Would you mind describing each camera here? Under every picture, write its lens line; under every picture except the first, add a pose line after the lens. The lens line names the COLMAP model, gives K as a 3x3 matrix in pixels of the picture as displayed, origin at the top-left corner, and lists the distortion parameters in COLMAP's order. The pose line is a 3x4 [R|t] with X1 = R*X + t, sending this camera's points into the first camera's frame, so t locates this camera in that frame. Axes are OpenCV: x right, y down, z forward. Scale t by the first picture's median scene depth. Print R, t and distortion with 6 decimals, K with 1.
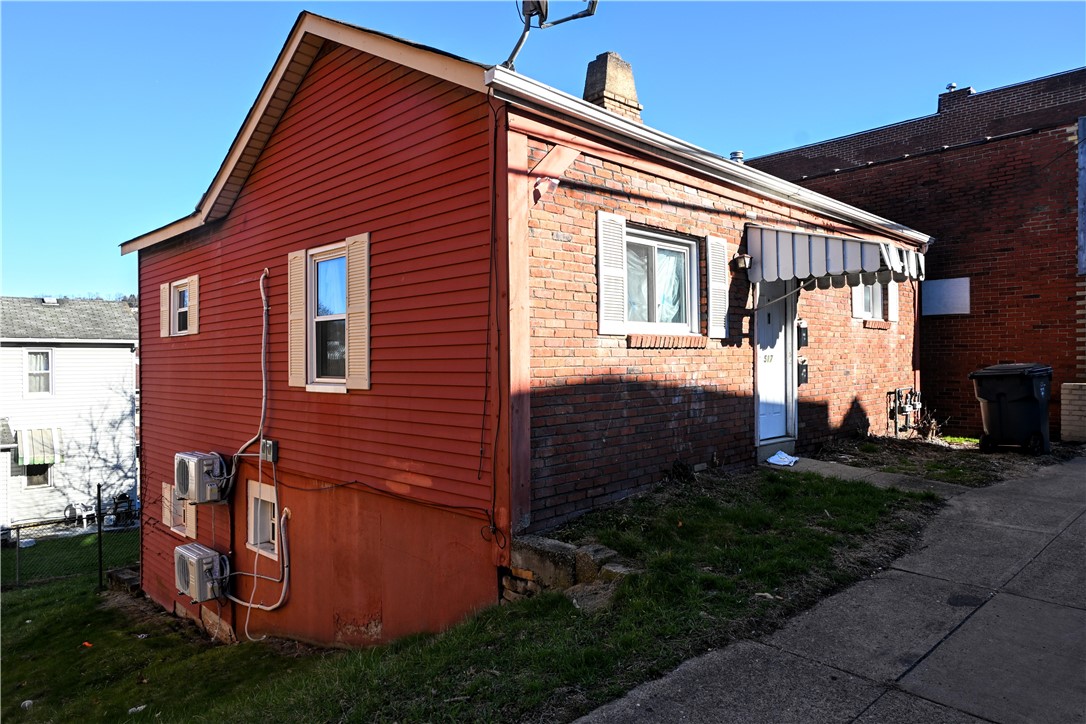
lens RADIAL K [[705.2, 0, 542.8], [0, 705.2, 358.1], [0, 0, 1]] dist [-0.004874, 0.000240]
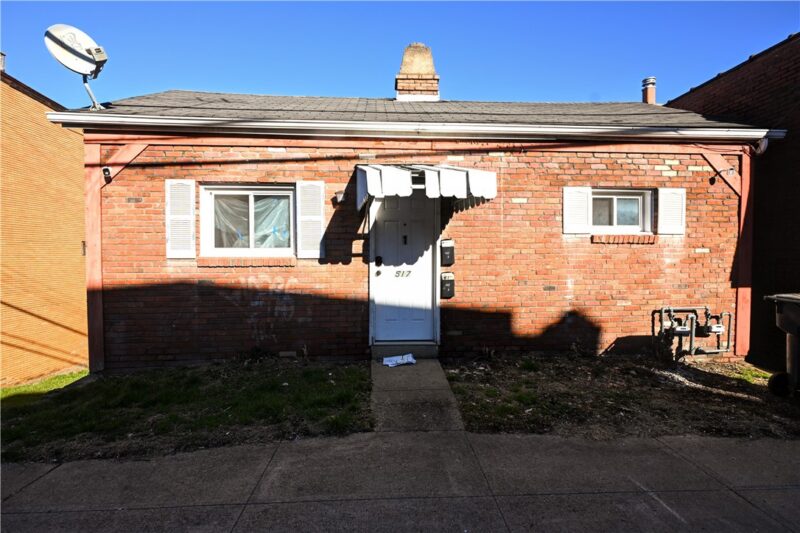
lens RADIAL K [[393.0, 0, 400.2], [0, 393.0, 267.2], [0, 0, 1]] dist [-0.001185, 0.001341]
pose [[0.748165, 0.031782, -0.662751, 0.810539], [-0.004179, 0.999058, 0.043192, -0.041682], [0.663500, -0.029545, 0.747593, 0.535711]]
